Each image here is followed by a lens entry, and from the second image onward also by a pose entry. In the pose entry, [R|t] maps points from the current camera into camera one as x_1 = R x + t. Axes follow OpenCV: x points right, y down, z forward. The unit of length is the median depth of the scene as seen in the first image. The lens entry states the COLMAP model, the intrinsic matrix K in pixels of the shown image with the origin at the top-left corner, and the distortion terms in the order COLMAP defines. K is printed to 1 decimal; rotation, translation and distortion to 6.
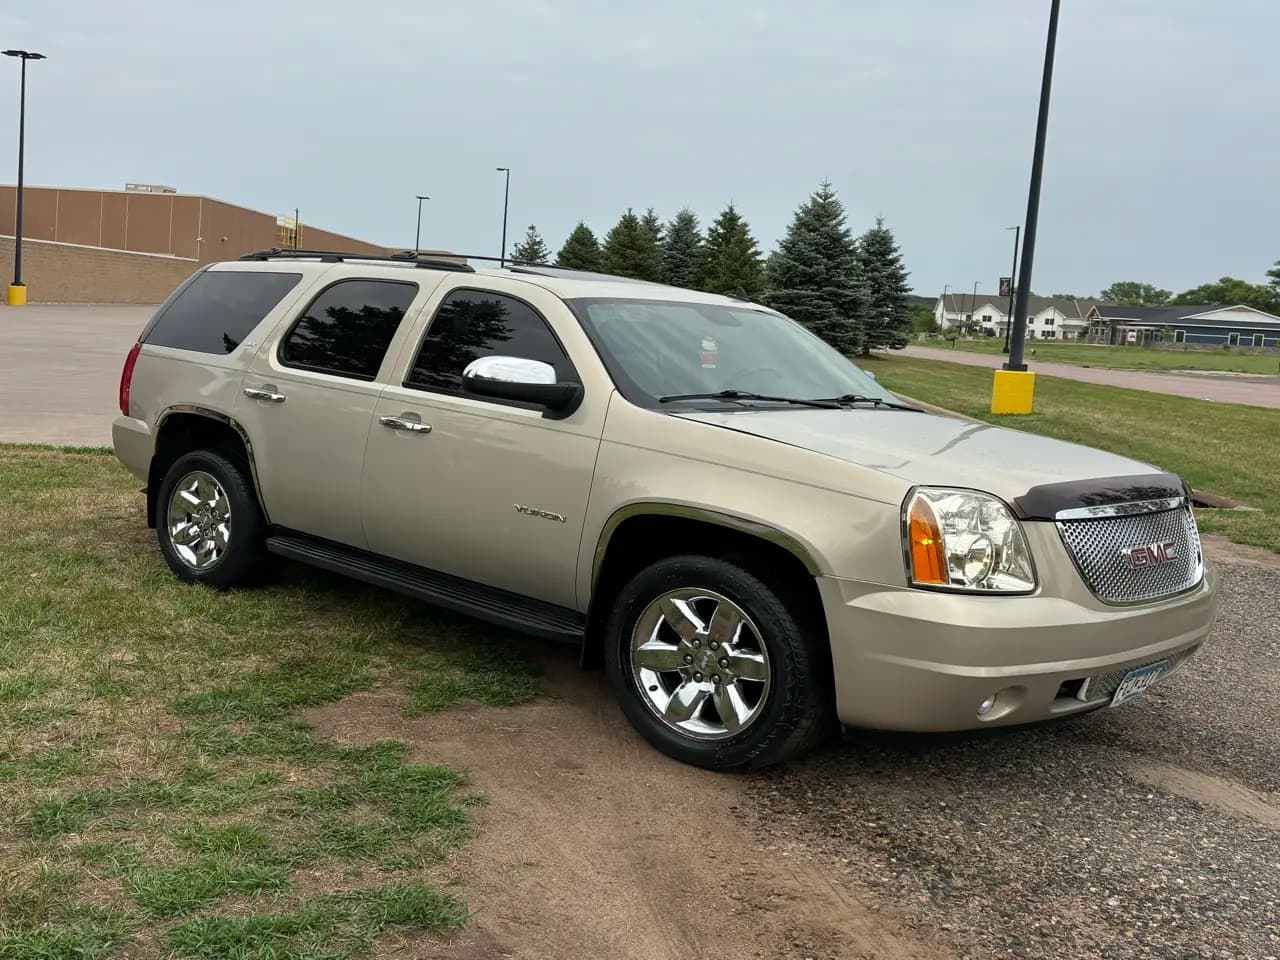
lens RADIAL K [[1304.3, 0, 643.0], [0, 1304.3, 476.4], [0, 0, 1]] dist [0.006008, -0.018417]
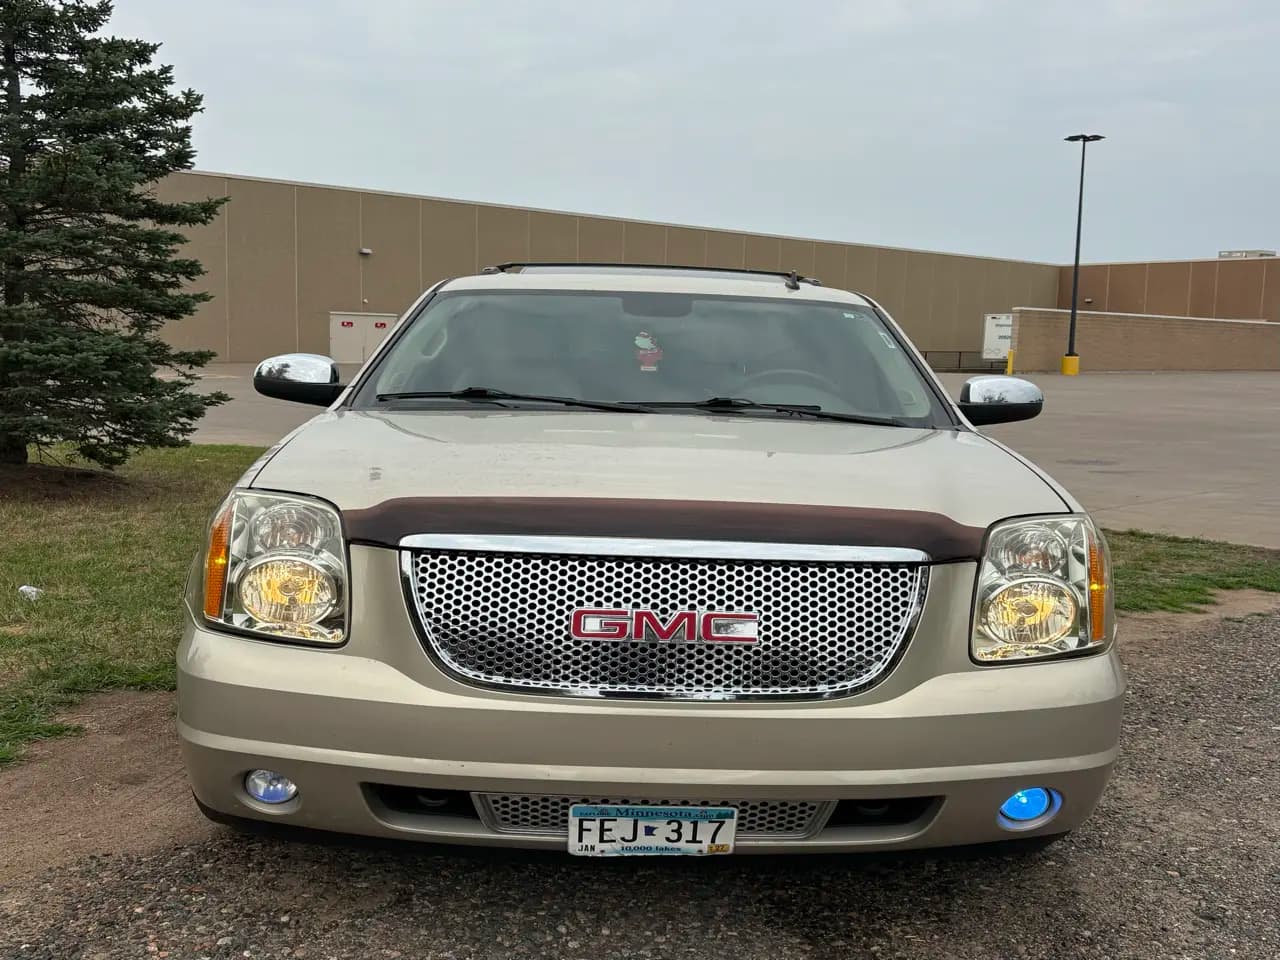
lens RADIAL K [[1304.3, 0, 643.0], [0, 1304.3, 476.4], [0, 0, 1]] dist [0.006008, -0.018417]
pose [[0.705642, 0.025620, -0.708105, 0.704443], [-0.062685, 0.997685, -0.026370, 0.004999], [0.705790, 0.062995, 0.705615, 0.479346]]
